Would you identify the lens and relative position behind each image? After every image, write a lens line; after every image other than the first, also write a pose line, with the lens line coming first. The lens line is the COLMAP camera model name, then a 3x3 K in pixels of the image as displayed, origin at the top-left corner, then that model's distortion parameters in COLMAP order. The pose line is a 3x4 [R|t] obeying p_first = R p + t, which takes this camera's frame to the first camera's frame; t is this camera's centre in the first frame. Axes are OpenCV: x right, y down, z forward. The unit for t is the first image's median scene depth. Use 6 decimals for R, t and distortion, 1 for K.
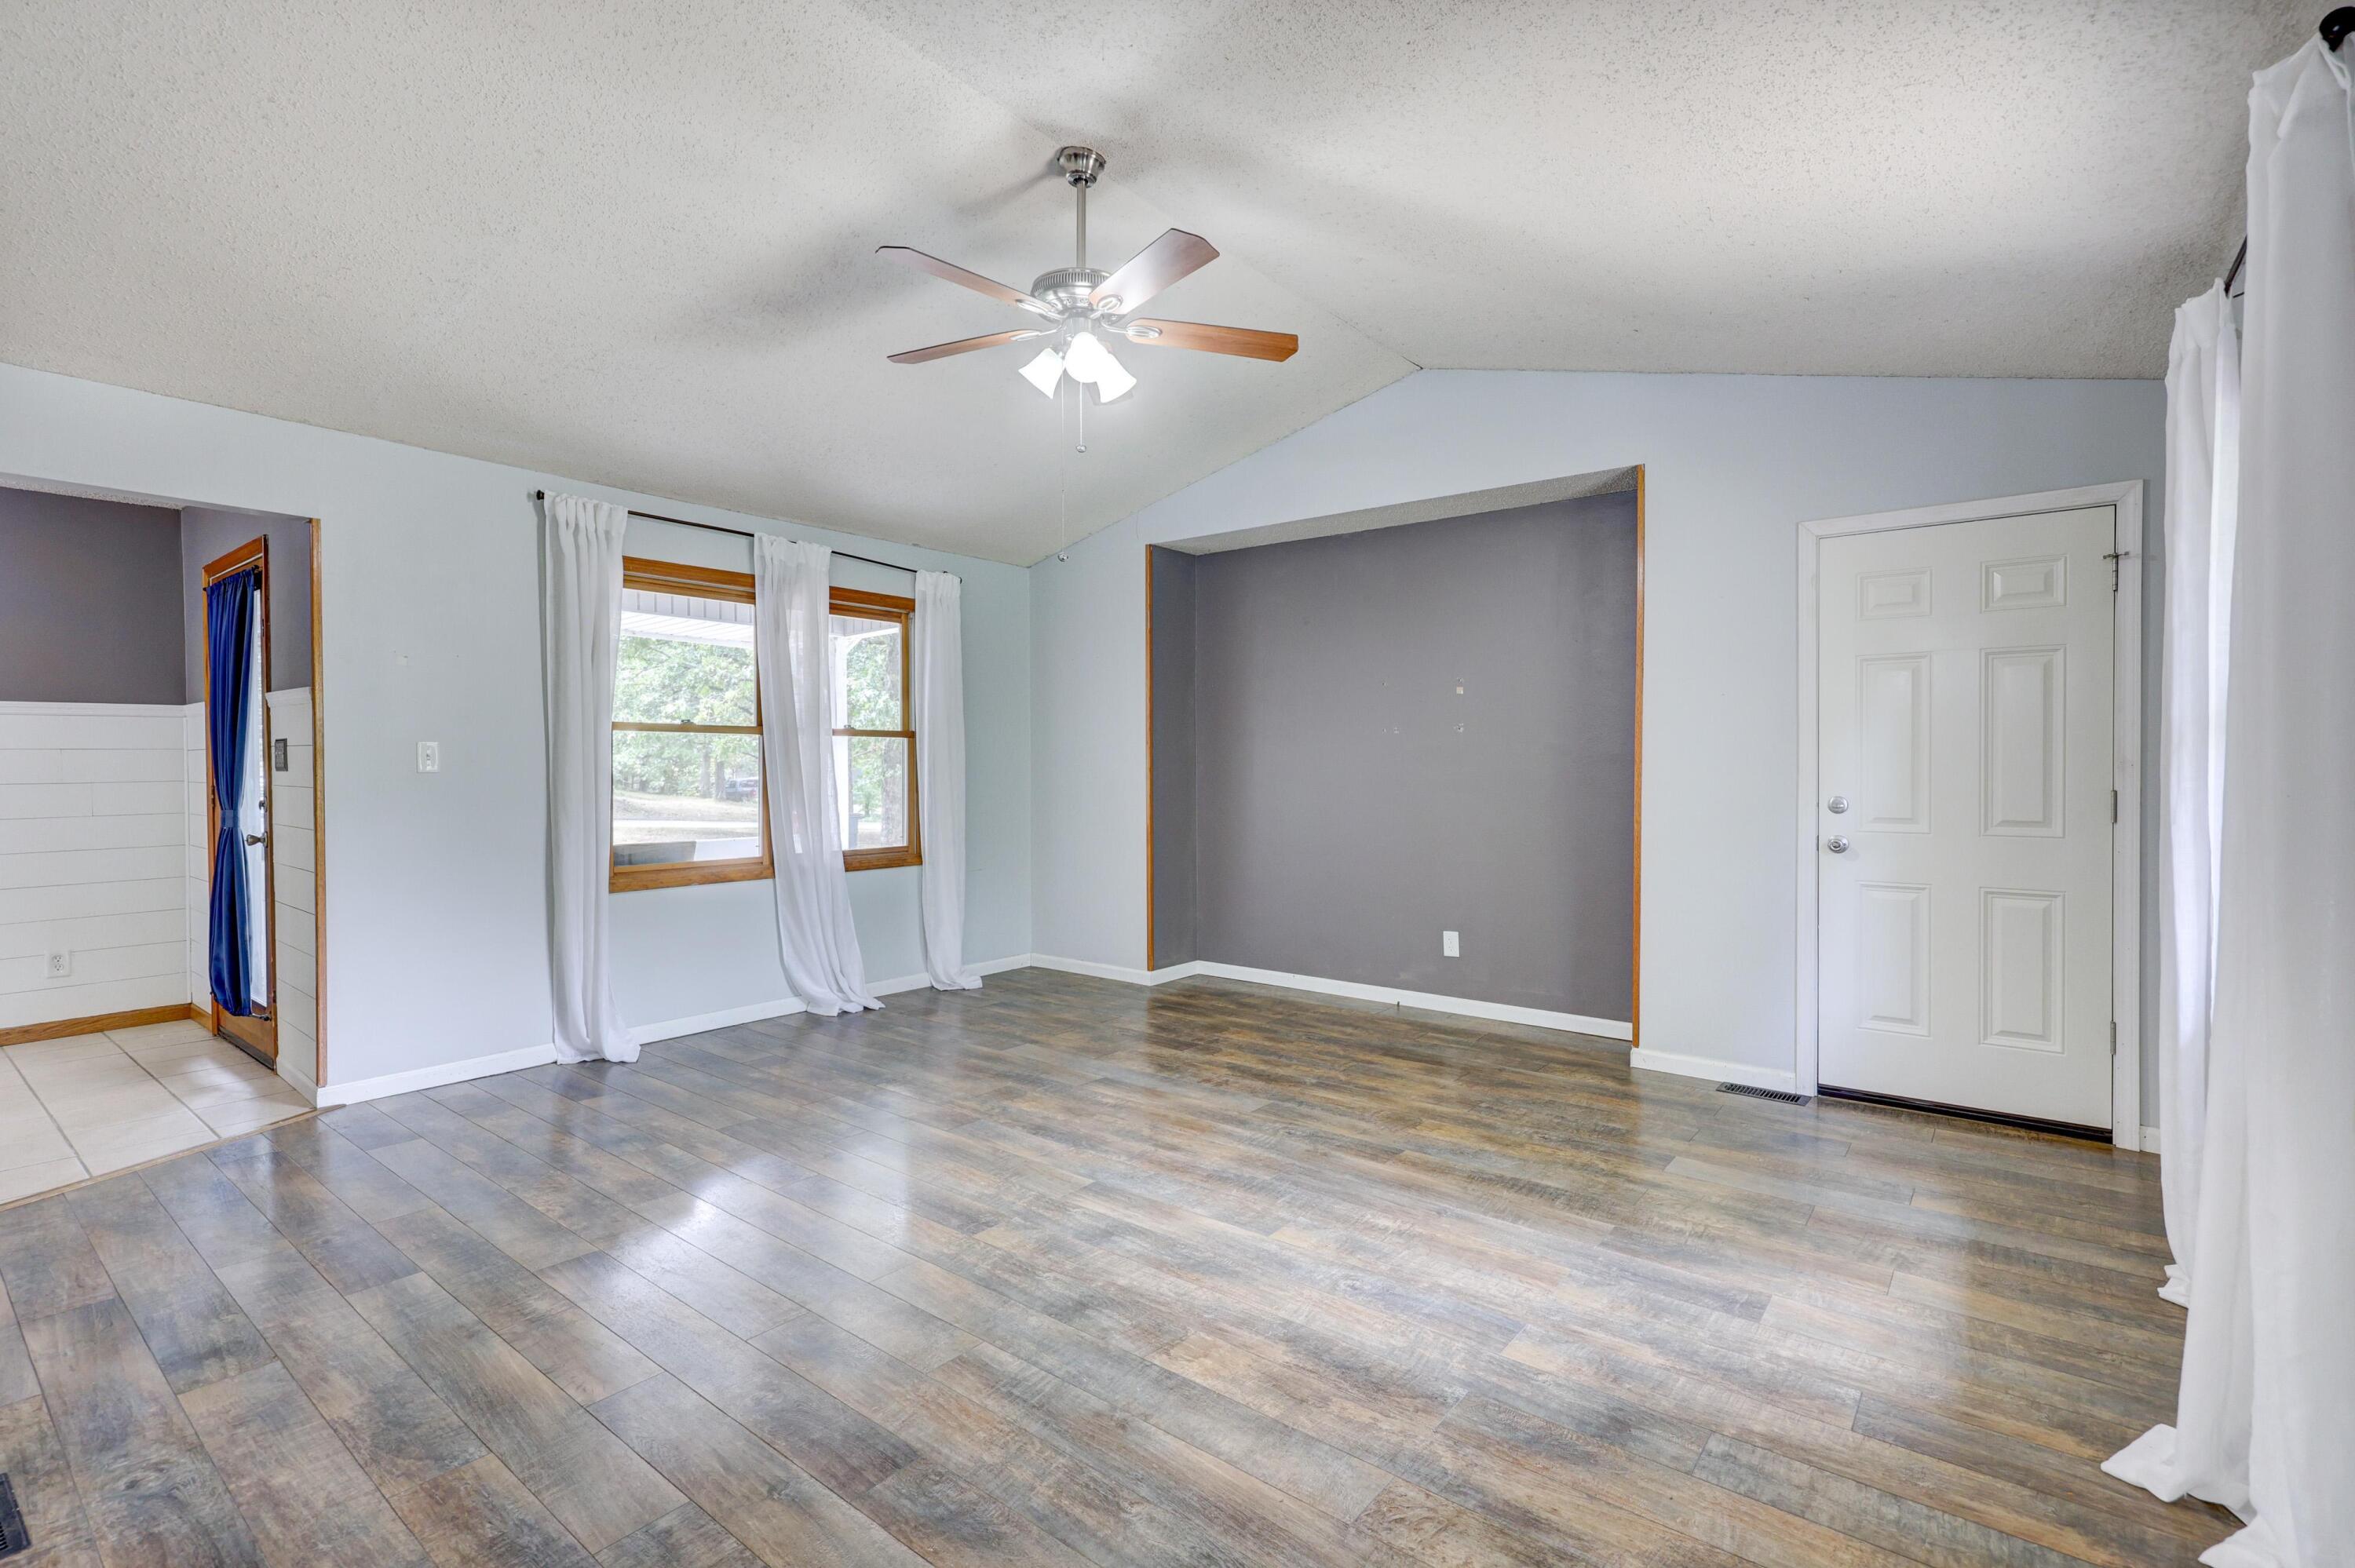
lens RADIAL K [[1055.4, 0, 1167.4], [0, 1055.4, 778.2], [0, 0, 1]] dist [-0.001354, -0.000006]
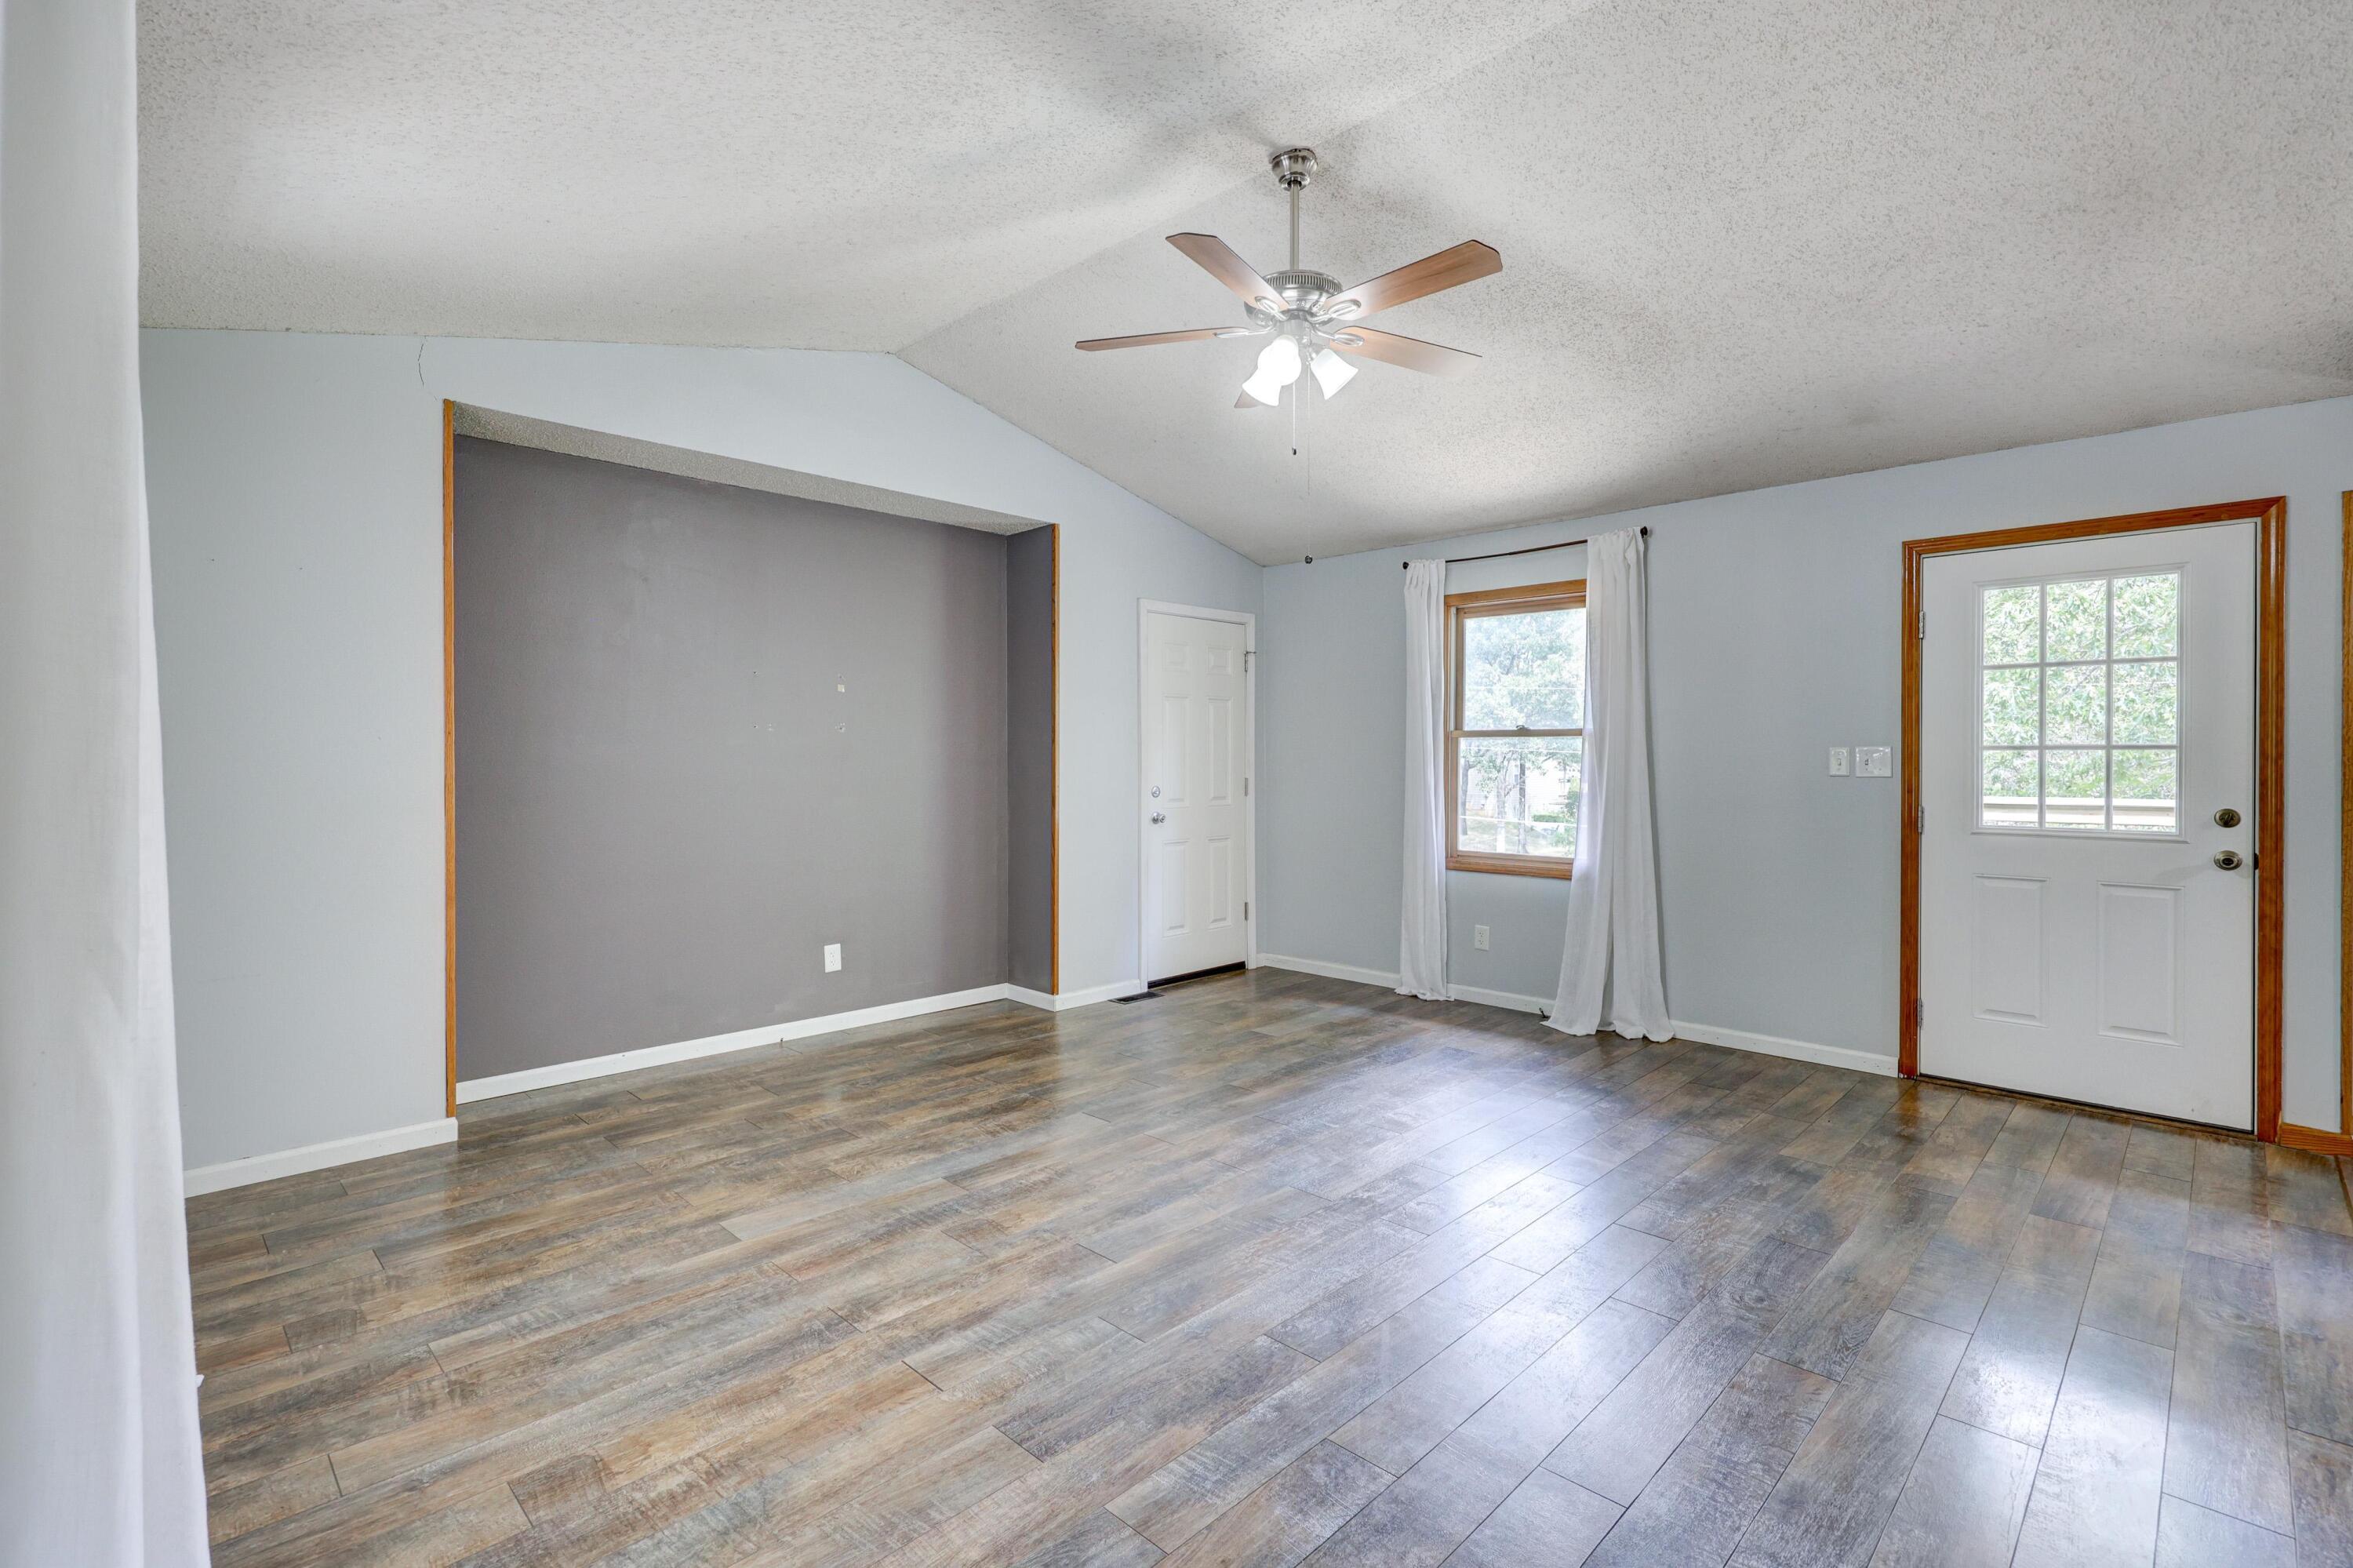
lens RADIAL K [[1076.8, 0, 1178.8], [0, 1076.8, 776.6], [0, 0, 1]] dist [0.000005, 0.000519]
pose [[0.110033, -0.016427, 0.993792, -0.849732], [0.016629, 0.999754, 0.014685, -0.017645], [-0.993789, 0.014910, 0.110279, 0.770212]]
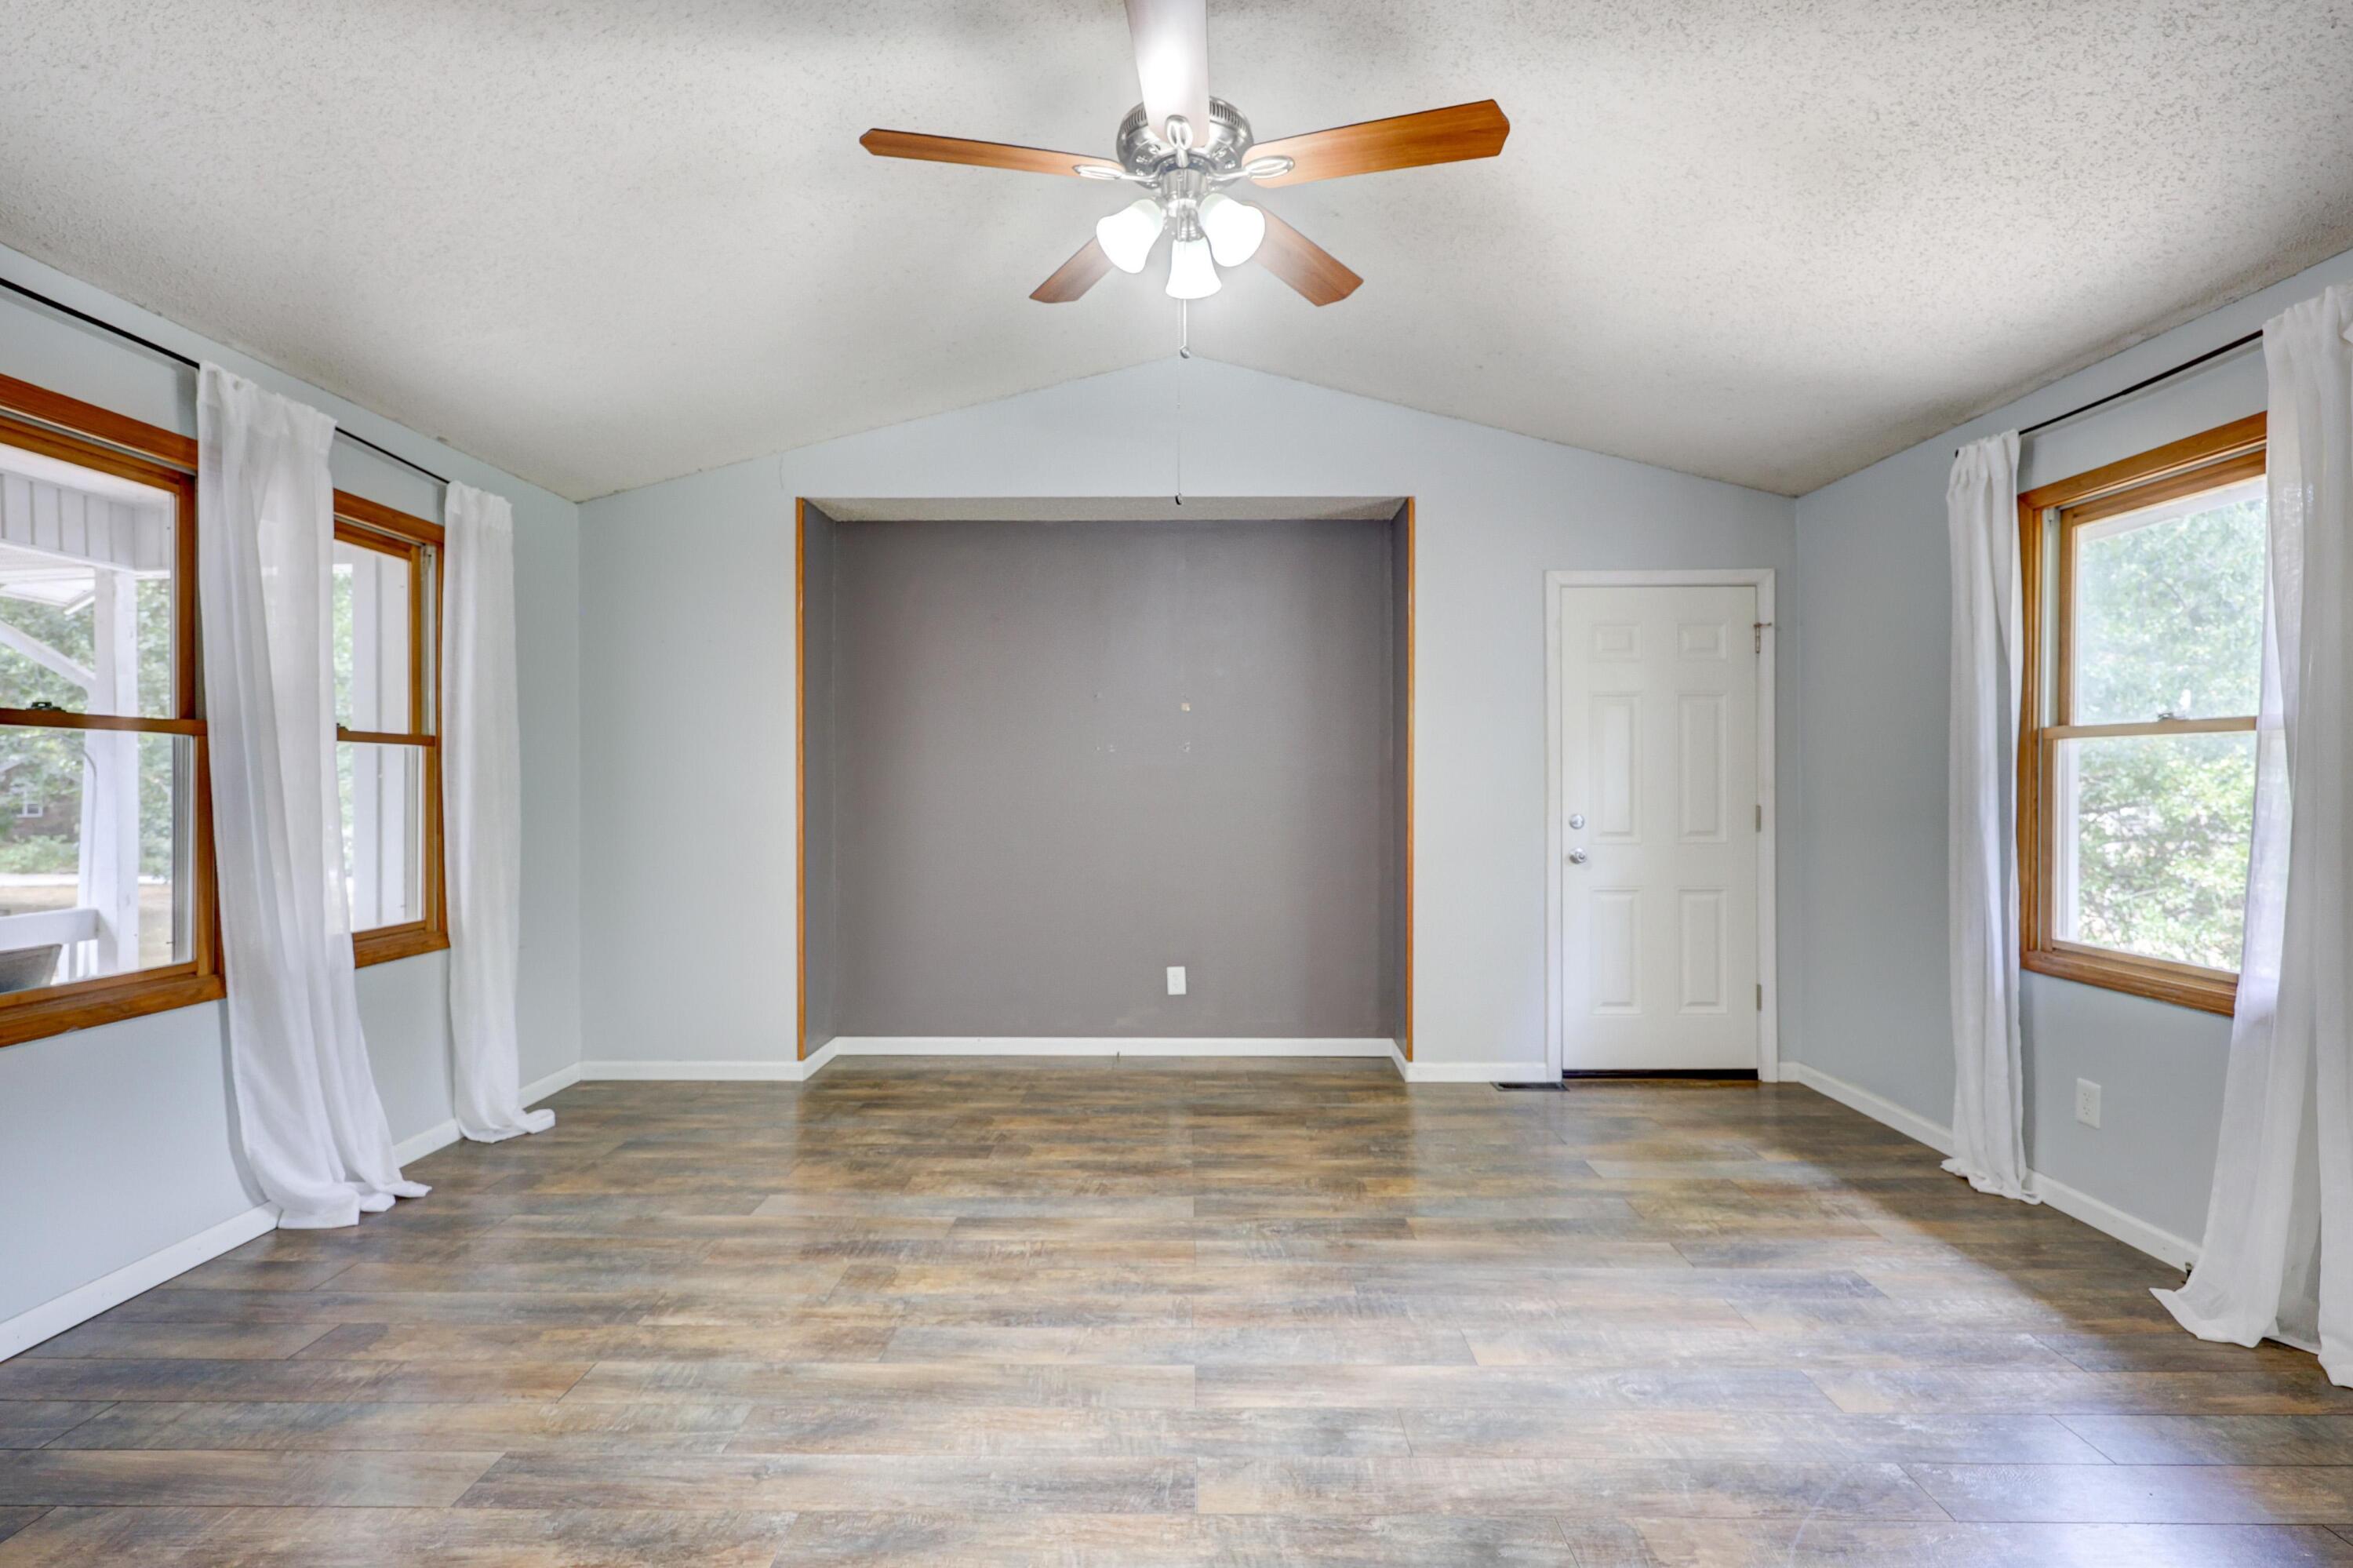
lens RADIAL K [[1092.2, 0, 1164.4], [0, 1092.2, 782.9], [0, 0, 1]] dist [-0.000640, -0.000062]
pose [[0.793143, -0.001279, 0.609034, -0.422934], [0.009654, 0.999899, -0.010472, -0.008191], [-0.608958, 0.014185, 0.793075, 0.322650]]
